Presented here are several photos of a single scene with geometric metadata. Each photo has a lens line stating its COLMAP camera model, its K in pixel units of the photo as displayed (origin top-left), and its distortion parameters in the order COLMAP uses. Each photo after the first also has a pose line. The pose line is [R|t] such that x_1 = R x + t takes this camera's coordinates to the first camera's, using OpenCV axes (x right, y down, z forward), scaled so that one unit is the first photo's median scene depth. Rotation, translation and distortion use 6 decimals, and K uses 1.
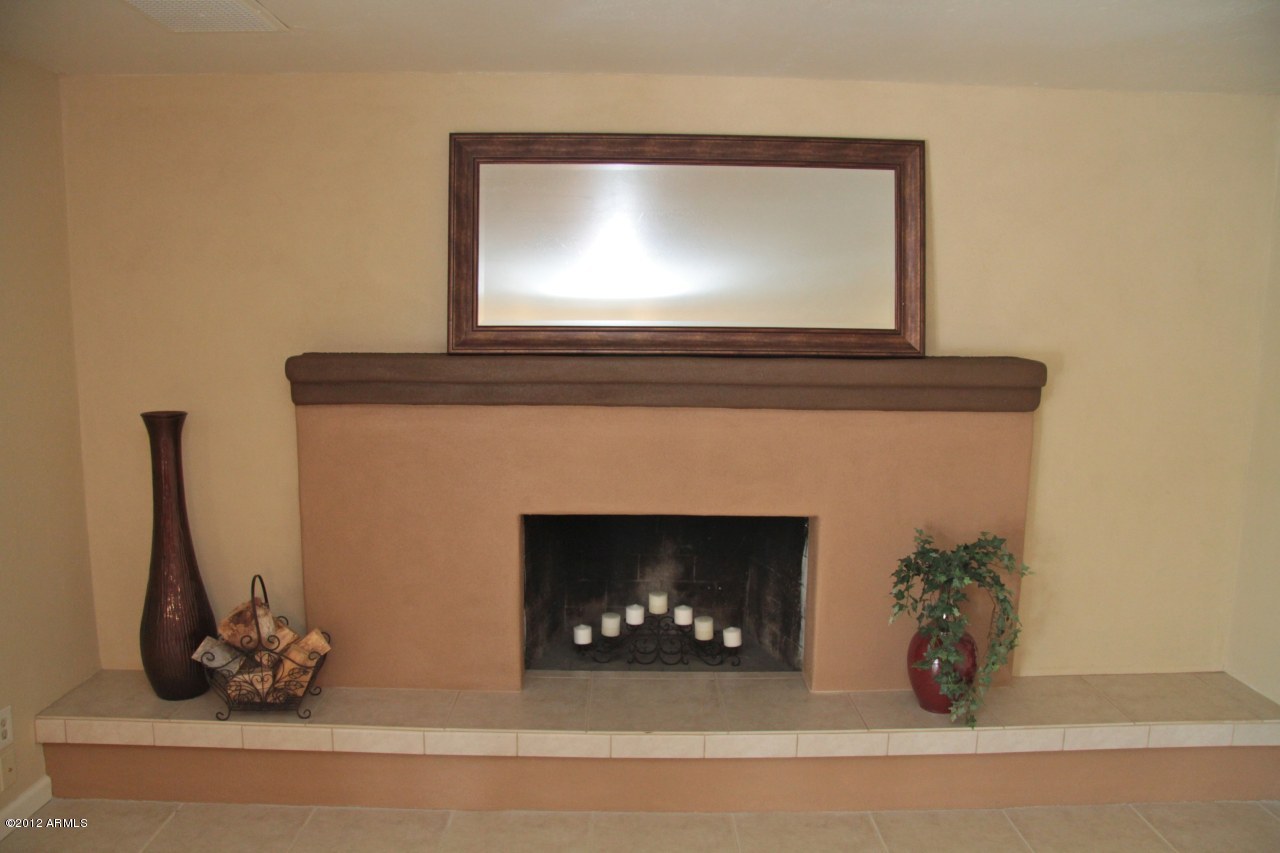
lens RADIAL K [[998.3, 0, 629.9], [0, 998.3, 440.4], [0, 0, 1]] dist [-0.182396, 0.158840]
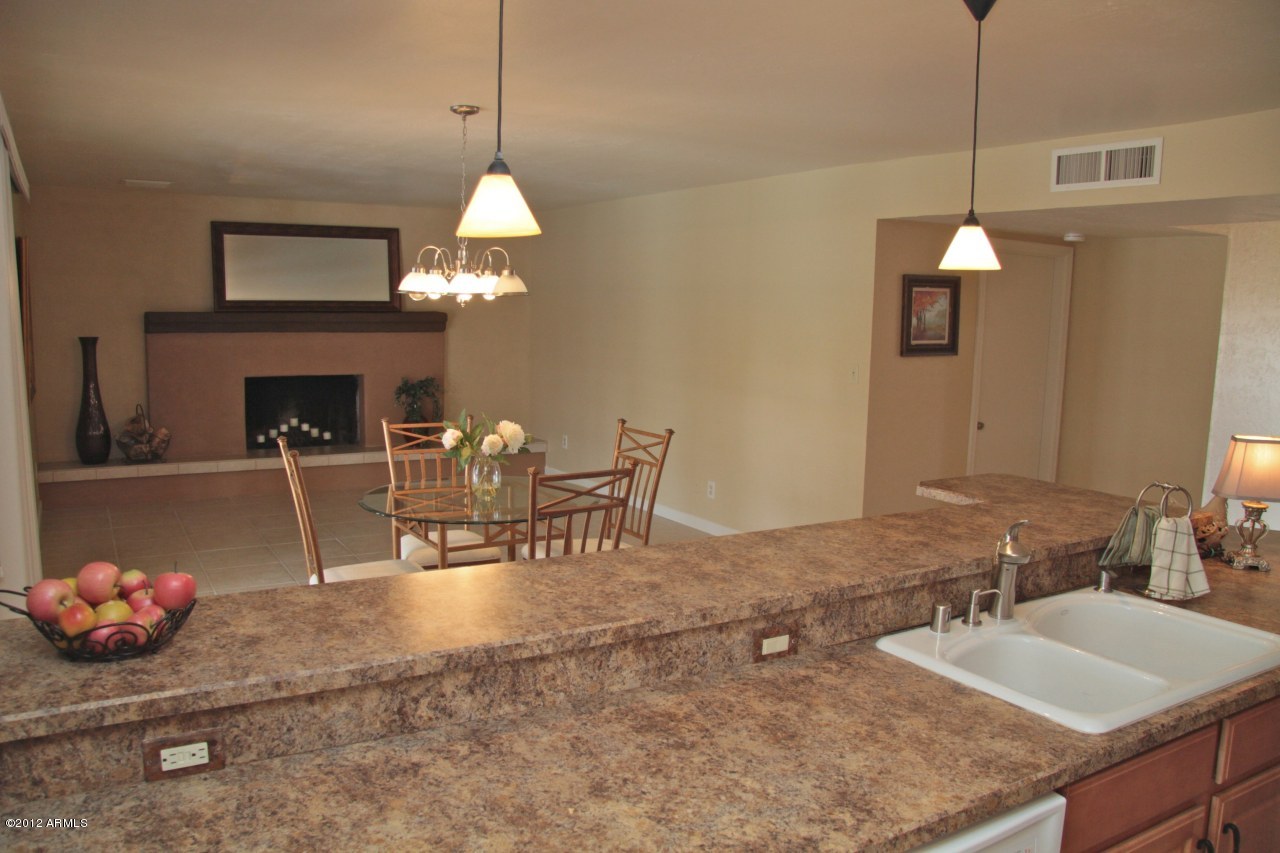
lens RADIAL K [[998.3, 0, 629.9], [0, 998.3, 440.4], [0, 0, 1]] dist [-0.182396, 0.158840]
pose [[0.864967, -0.059557, 0.498281, -0.500911], [0.059464, 0.998101, 0.016073, 0.251027], [-0.498292, 0.015727, 0.866866, -1.569057]]
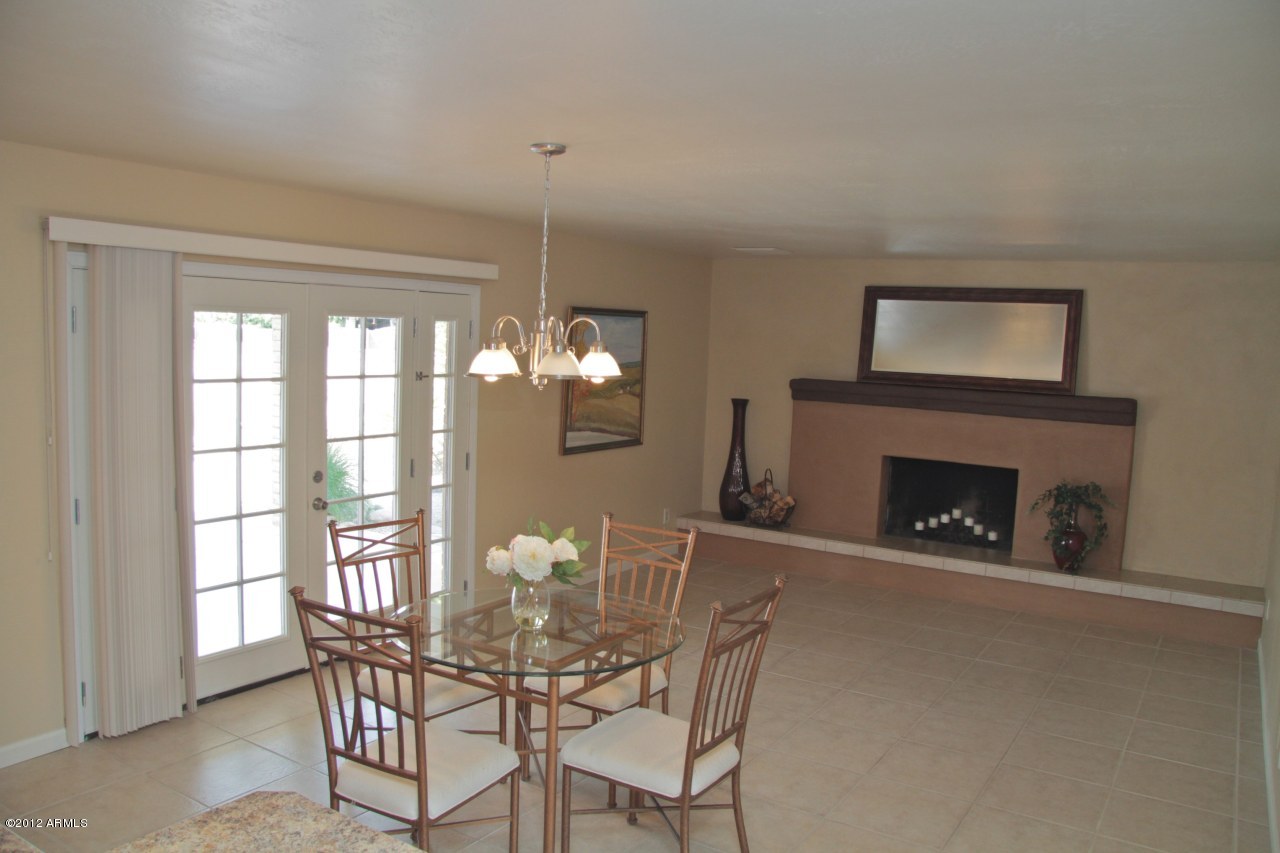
lens RADIAL K [[998.3, 0, 629.9], [0, 998.3, 440.4], [0, 0, 1]] dist [-0.182396, 0.158840]
pose [[0.831094, 0.080700, -0.550246, 0.642865], [-0.109516, 0.993791, -0.019663, 0.148950], [0.545242, 0.076603, 0.834771, -1.176644]]
